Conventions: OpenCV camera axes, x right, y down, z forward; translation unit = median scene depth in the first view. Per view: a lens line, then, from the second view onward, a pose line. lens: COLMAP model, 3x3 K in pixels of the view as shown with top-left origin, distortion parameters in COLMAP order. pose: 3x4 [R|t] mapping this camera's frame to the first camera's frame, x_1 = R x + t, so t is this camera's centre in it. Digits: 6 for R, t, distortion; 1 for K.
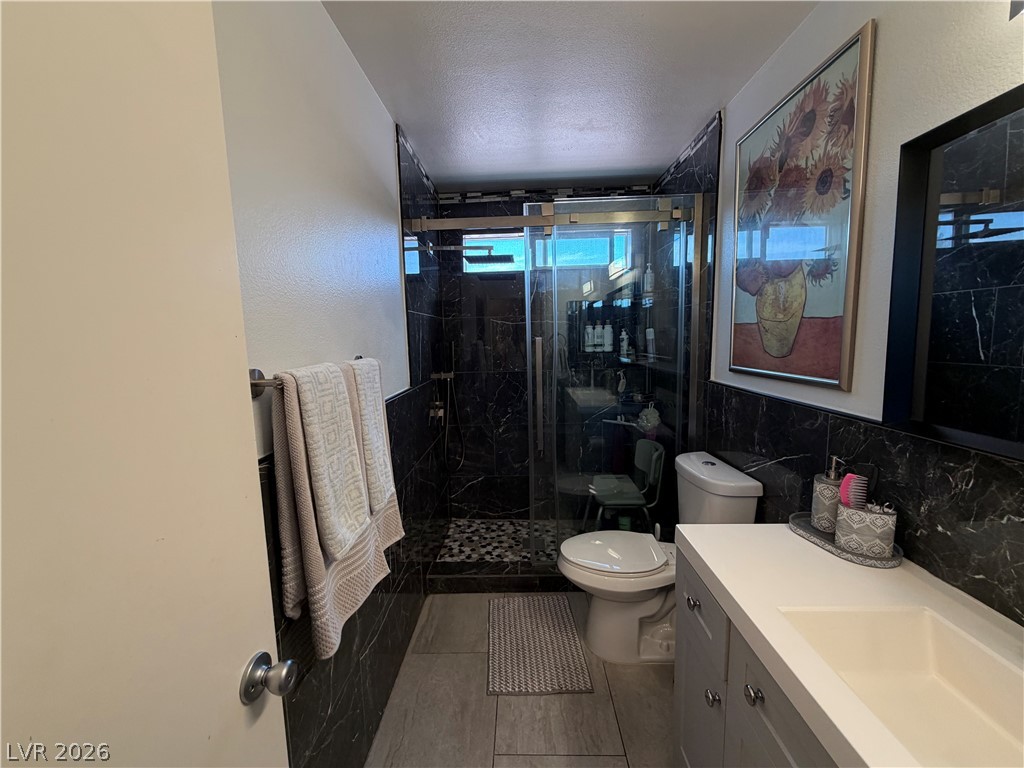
lens RADIAL K [[408.4, 0, 509.6], [0, 408.4, 384.5], [0, 0, 1]] dist [0.000666, 0.000252]
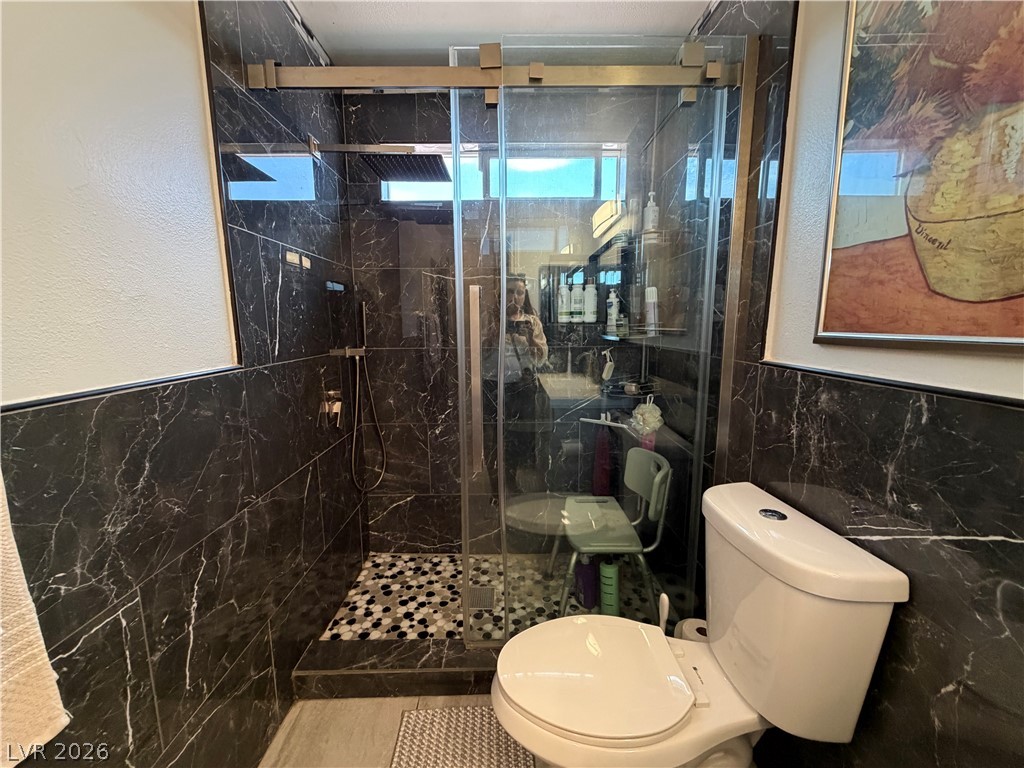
lens RADIAL K [[408.4, 0, 509.6], [0, 408.4, 384.5], [0, 0, 1]] dist [0.000666, 0.000252]
pose [[0.998851, 0.012829, 0.046166, 0.086284], [-0.014289, 0.999403, 0.031448, 0.008339], [-0.045735, -0.032071, 0.998439, 0.360302]]
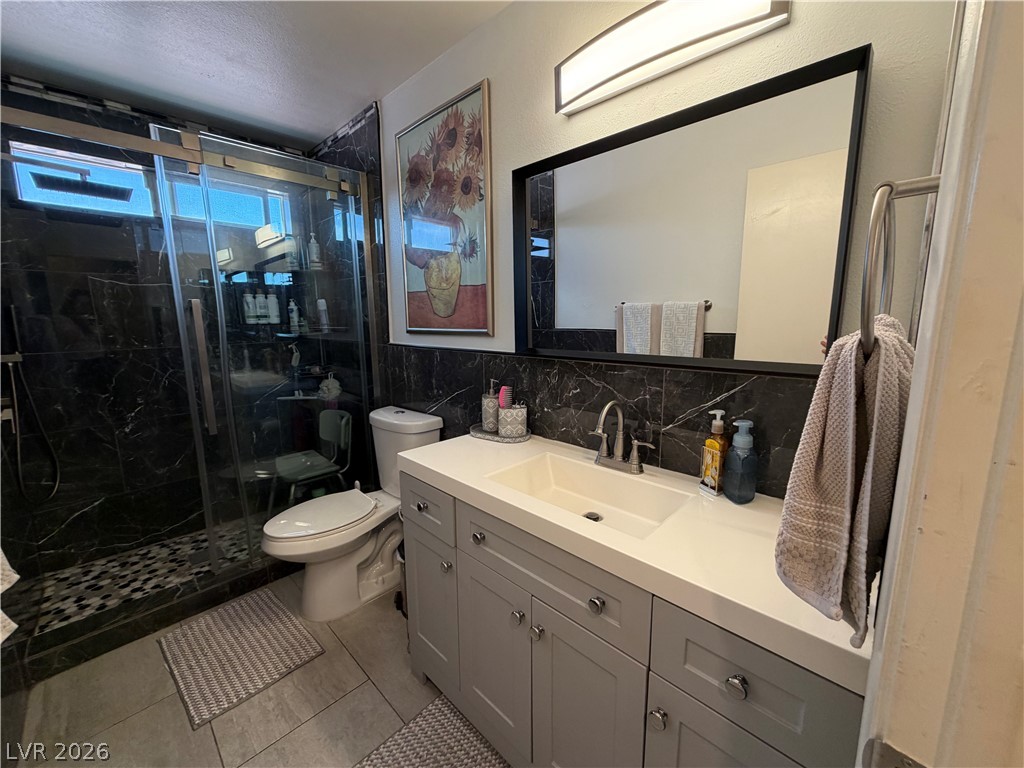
lens RADIAL K [[408.4, 0, 509.6], [0, 408.4, 384.5], [0, 0, 1]] dist [0.000666, 0.000252]
pose [[0.679606, -0.101801, 0.726479, -0.101061], [0.080523, 0.994692, 0.064058, 0.048276], [-0.729144, 0.014964, 0.684196, -0.019587]]
